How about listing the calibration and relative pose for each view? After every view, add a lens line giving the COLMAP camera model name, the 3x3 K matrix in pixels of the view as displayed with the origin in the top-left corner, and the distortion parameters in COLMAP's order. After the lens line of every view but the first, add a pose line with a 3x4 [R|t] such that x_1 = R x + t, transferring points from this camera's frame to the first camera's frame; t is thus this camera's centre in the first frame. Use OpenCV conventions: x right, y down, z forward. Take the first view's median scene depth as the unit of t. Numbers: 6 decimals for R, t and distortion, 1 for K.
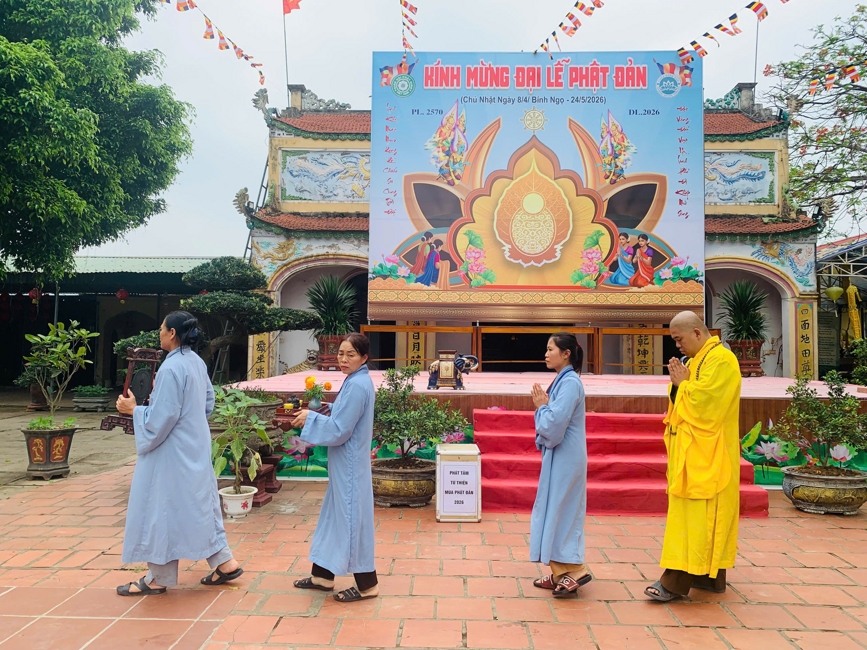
lens RADIAL K [[668.5, 0, 429.3], [0, 668.5, 326.9], [0, 0, 1]] dist [0.017341, -0.001110]
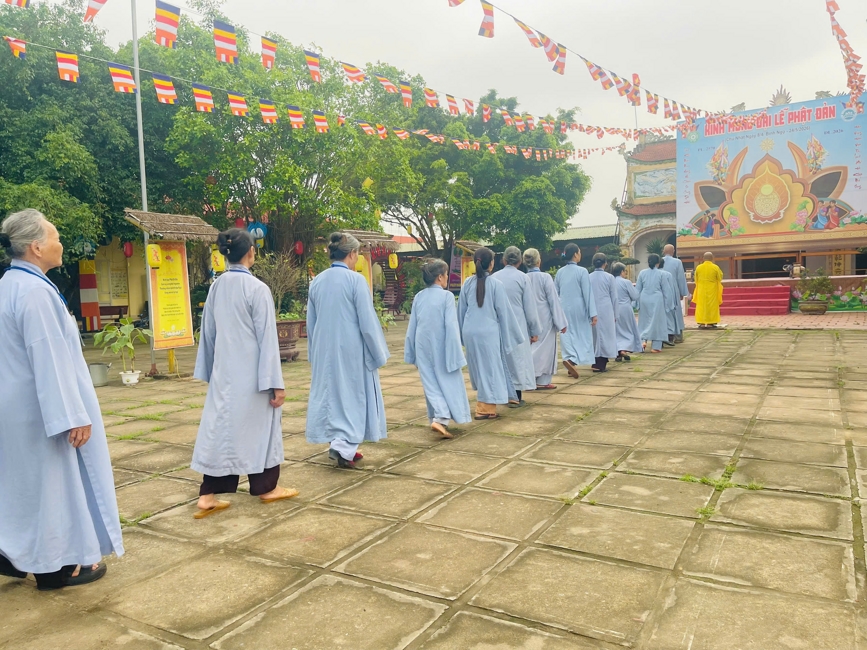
lens RADIAL K [[668.5, 0, 430.3], [0, 668.5, 326.7], [0, 0, 1]] dist [0.017341, -0.001110]
pose [[0.850189, -0.008198, -0.526413, 0.344515], [0.059240, 0.995018, 0.080181, -0.005985], [0.523133, -0.099354, 0.846440, -1.158091]]
